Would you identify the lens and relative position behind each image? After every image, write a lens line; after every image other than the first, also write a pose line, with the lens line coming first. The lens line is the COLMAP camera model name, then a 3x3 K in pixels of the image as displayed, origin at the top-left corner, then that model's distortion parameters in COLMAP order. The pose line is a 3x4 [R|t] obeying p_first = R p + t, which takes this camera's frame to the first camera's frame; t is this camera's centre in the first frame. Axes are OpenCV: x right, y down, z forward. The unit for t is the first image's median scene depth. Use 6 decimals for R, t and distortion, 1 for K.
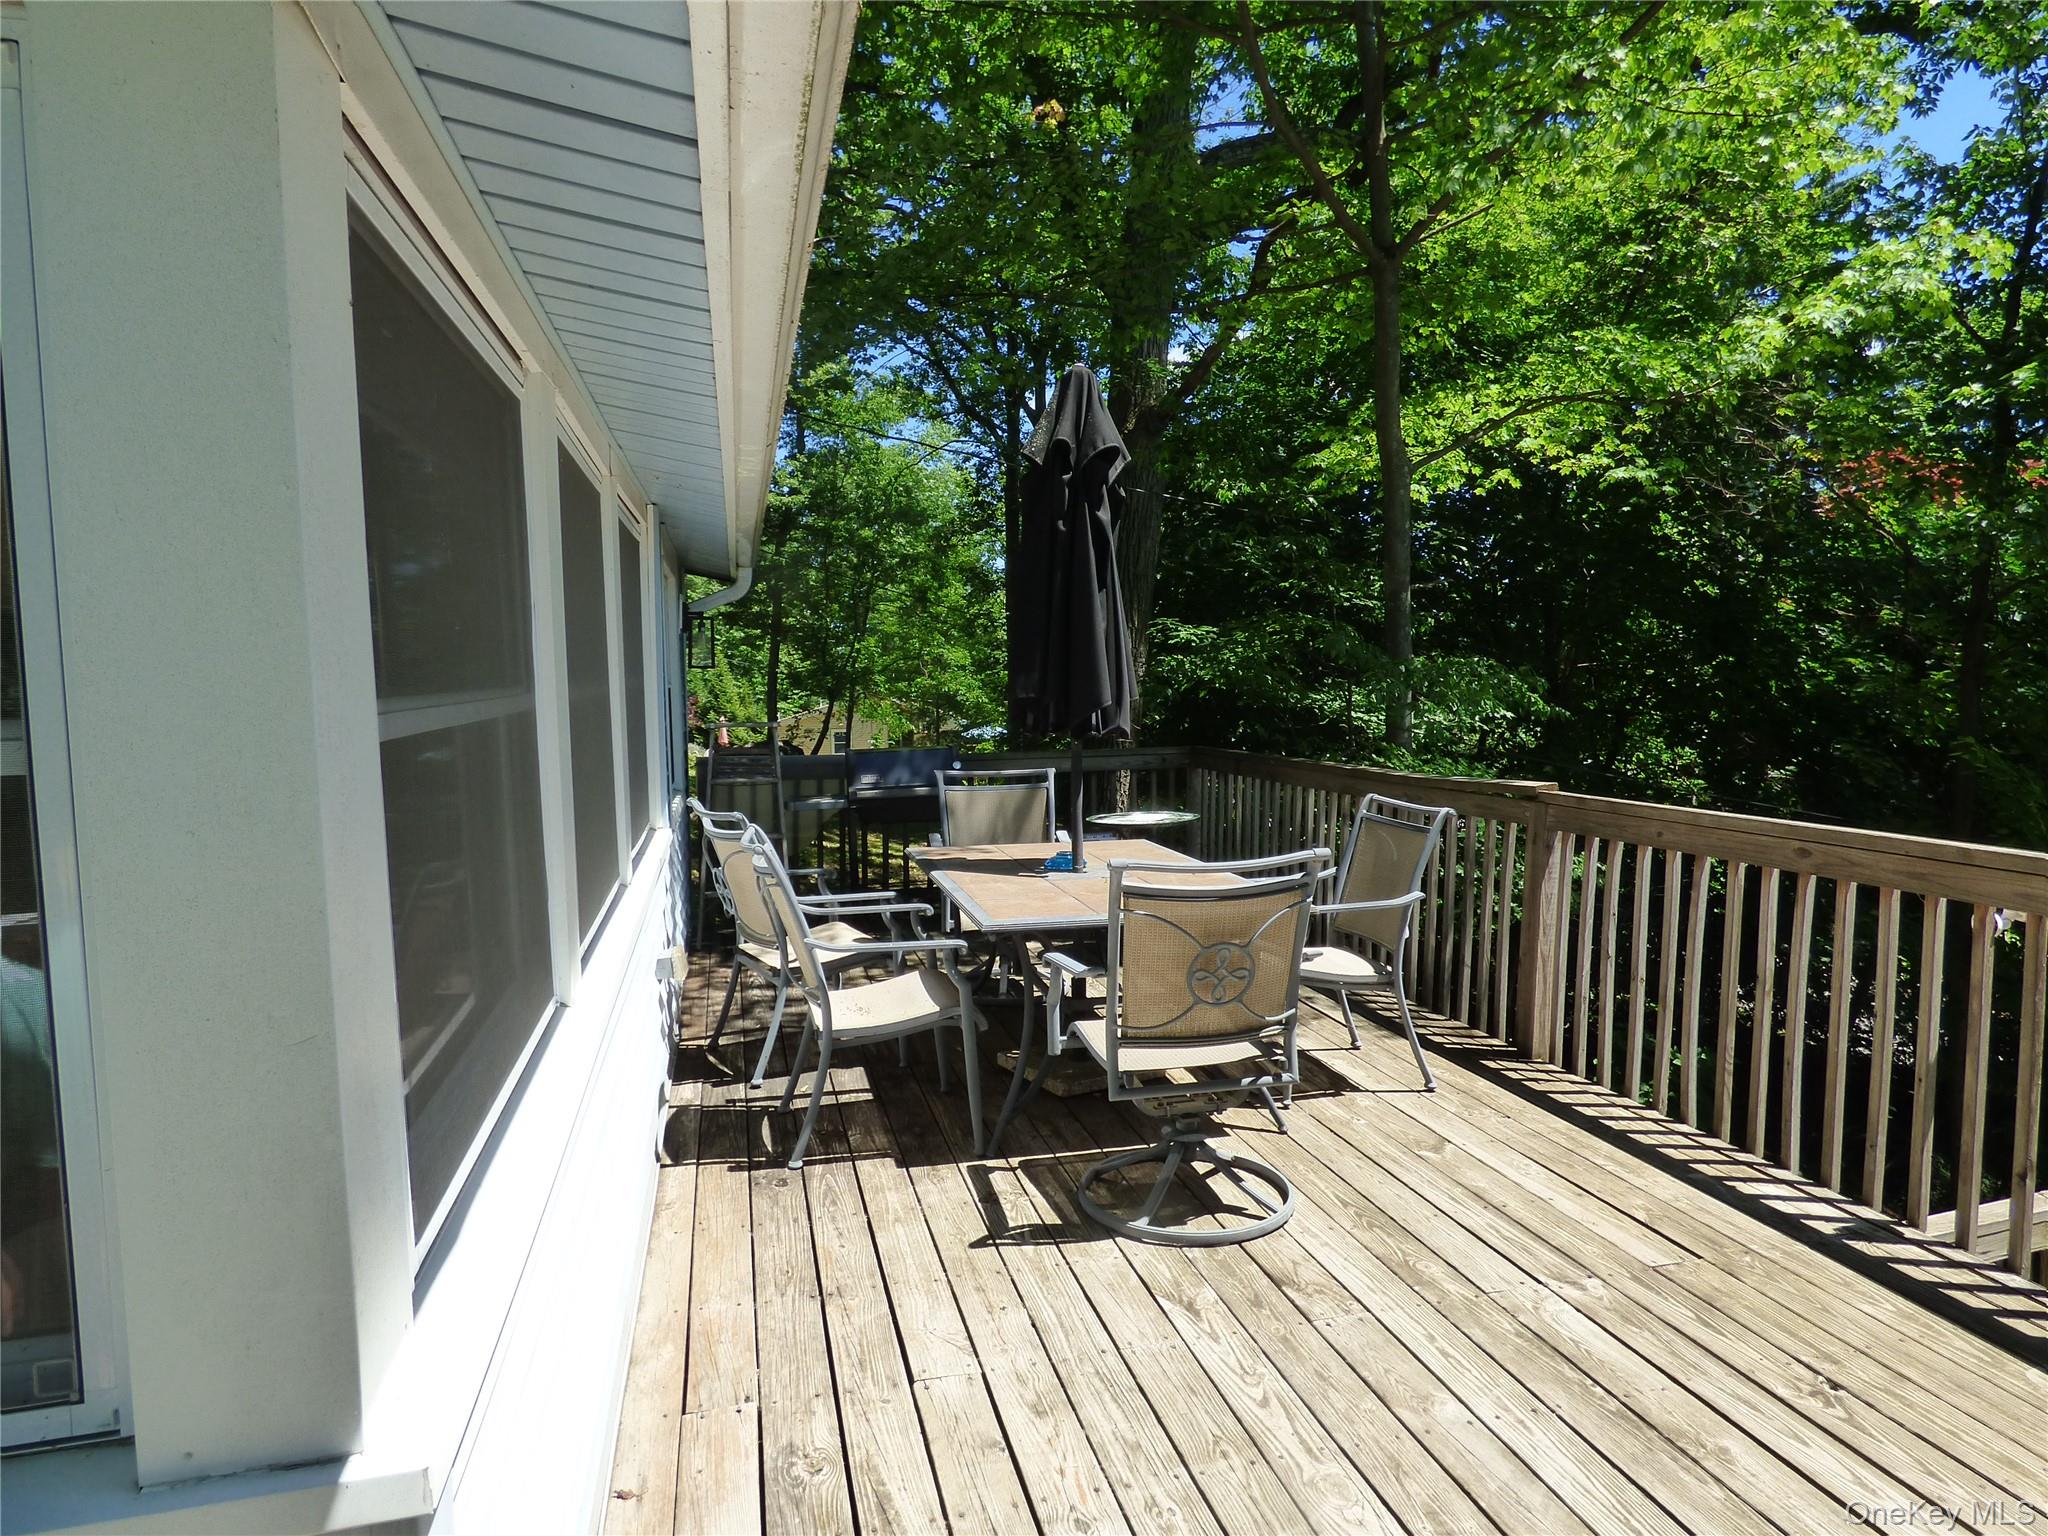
lens RADIAL K [[1236.9, 0, 1027.0], [0, 1236.9, 776.3], [0, 0, 1]] dist [-0.018567, -0.005767]
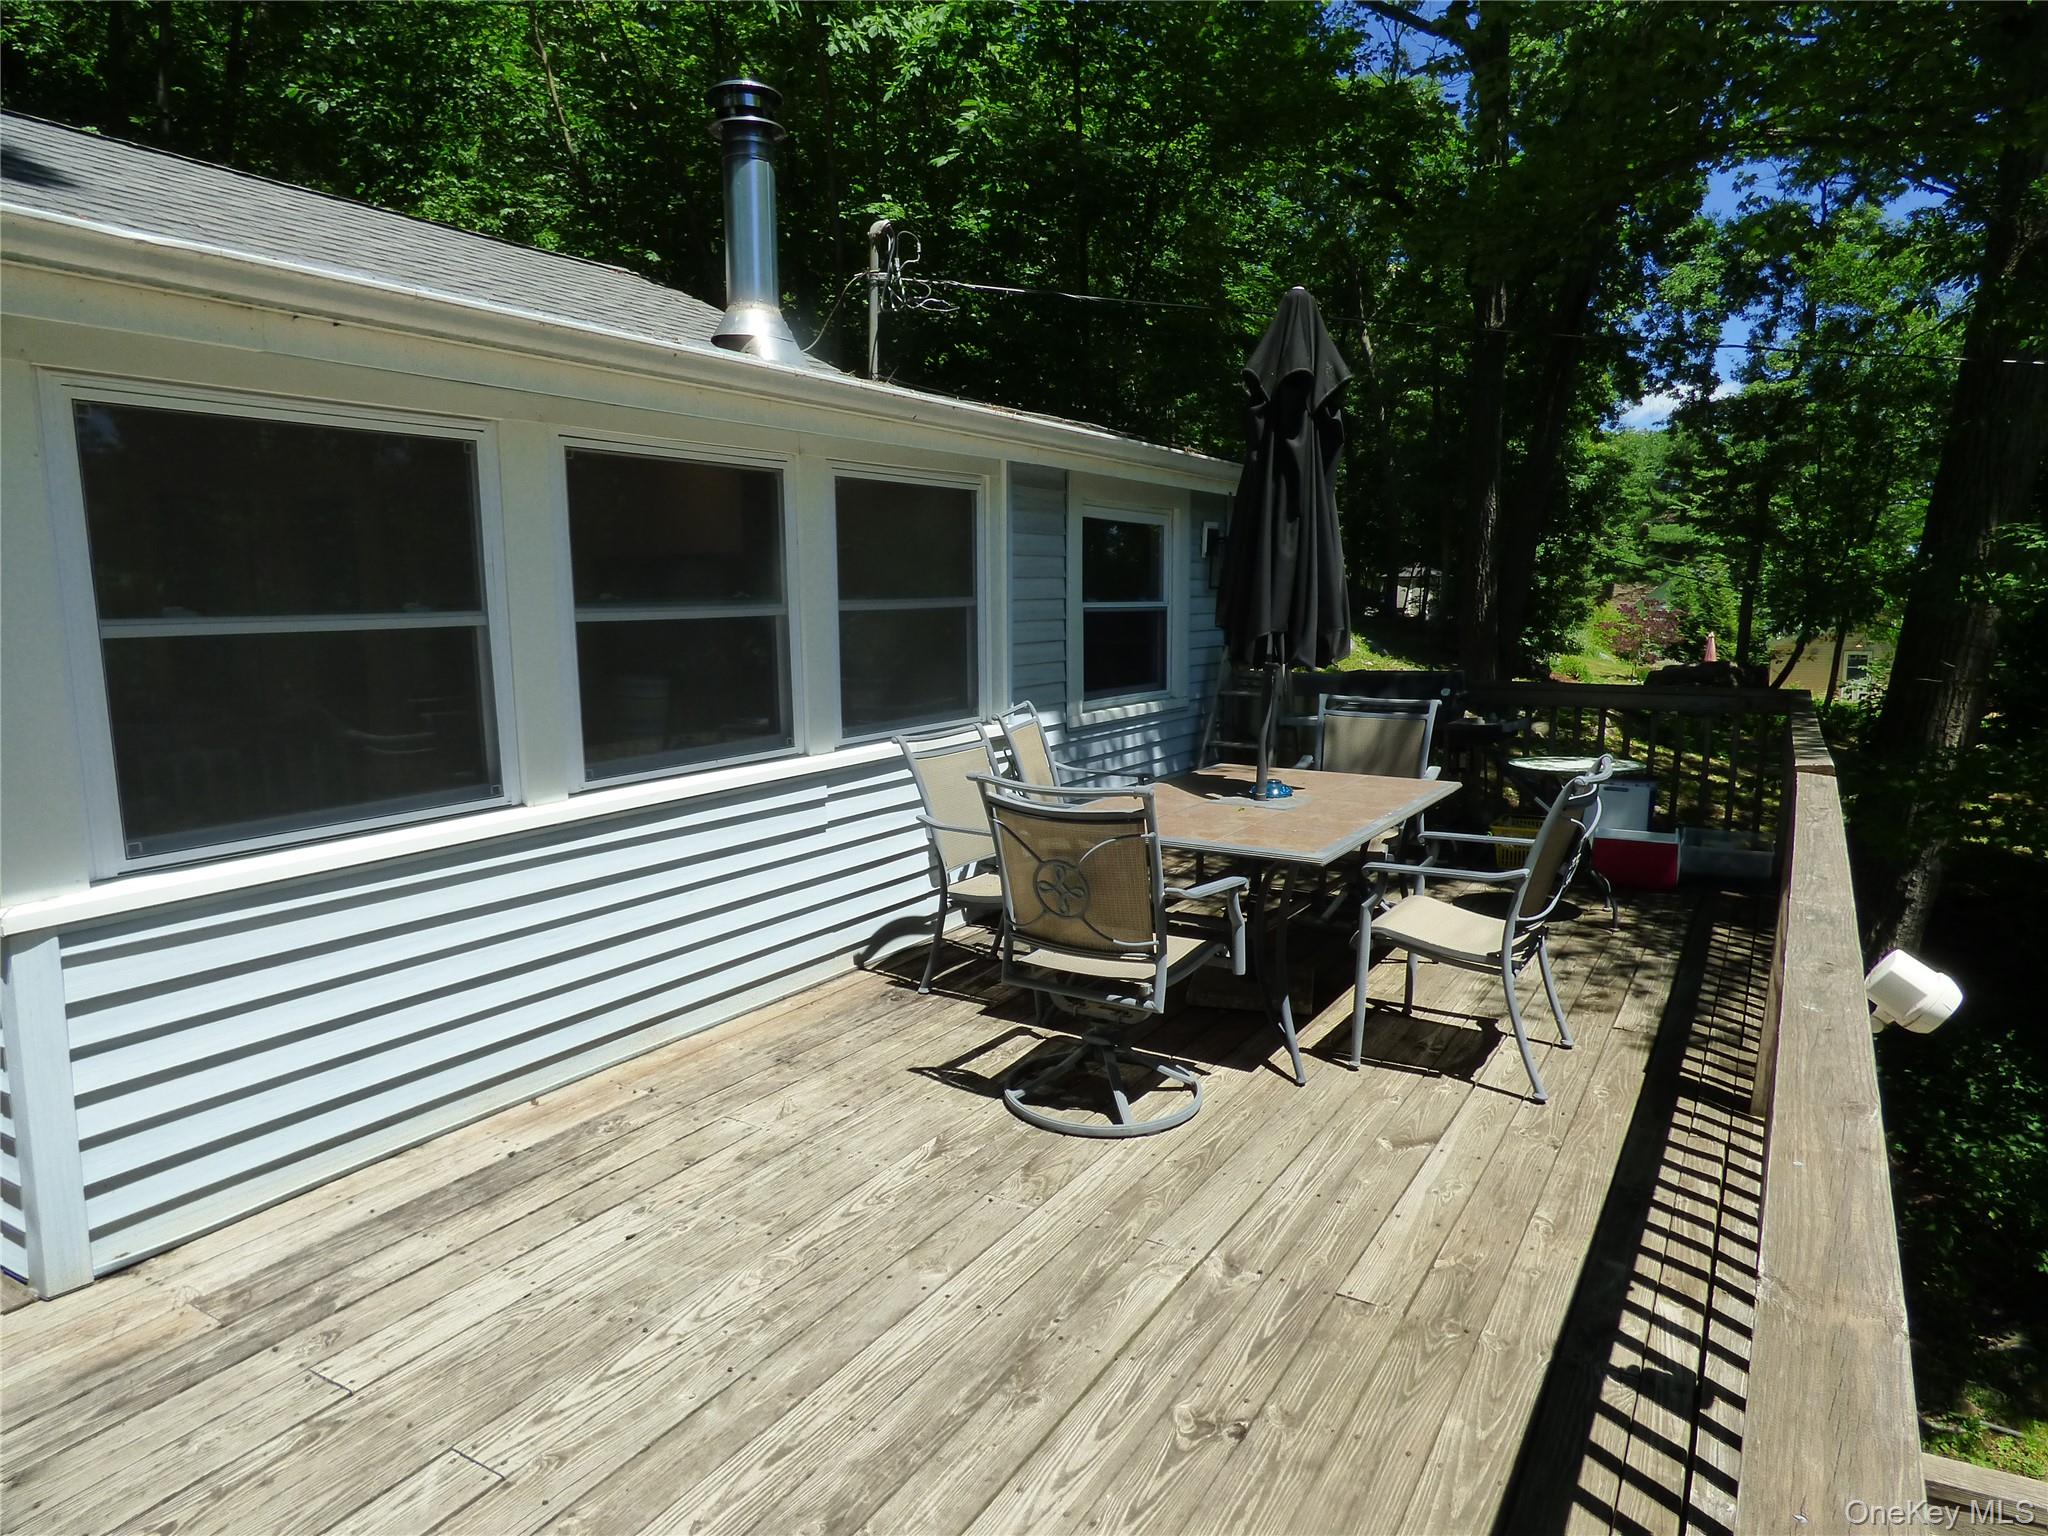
lens RADIAL K [[1236.9, 0, 1034.6], [0, 1236.9, 765.6], [0, 0, 1]] dist [-0.018567, -0.005767]
pose [[0.709893, 0.107601, -0.696042, 0.855869], [-0.061746, 0.993964, 0.090682, -0.044638], [0.701598, -0.021397, 0.712251, 0.198128]]
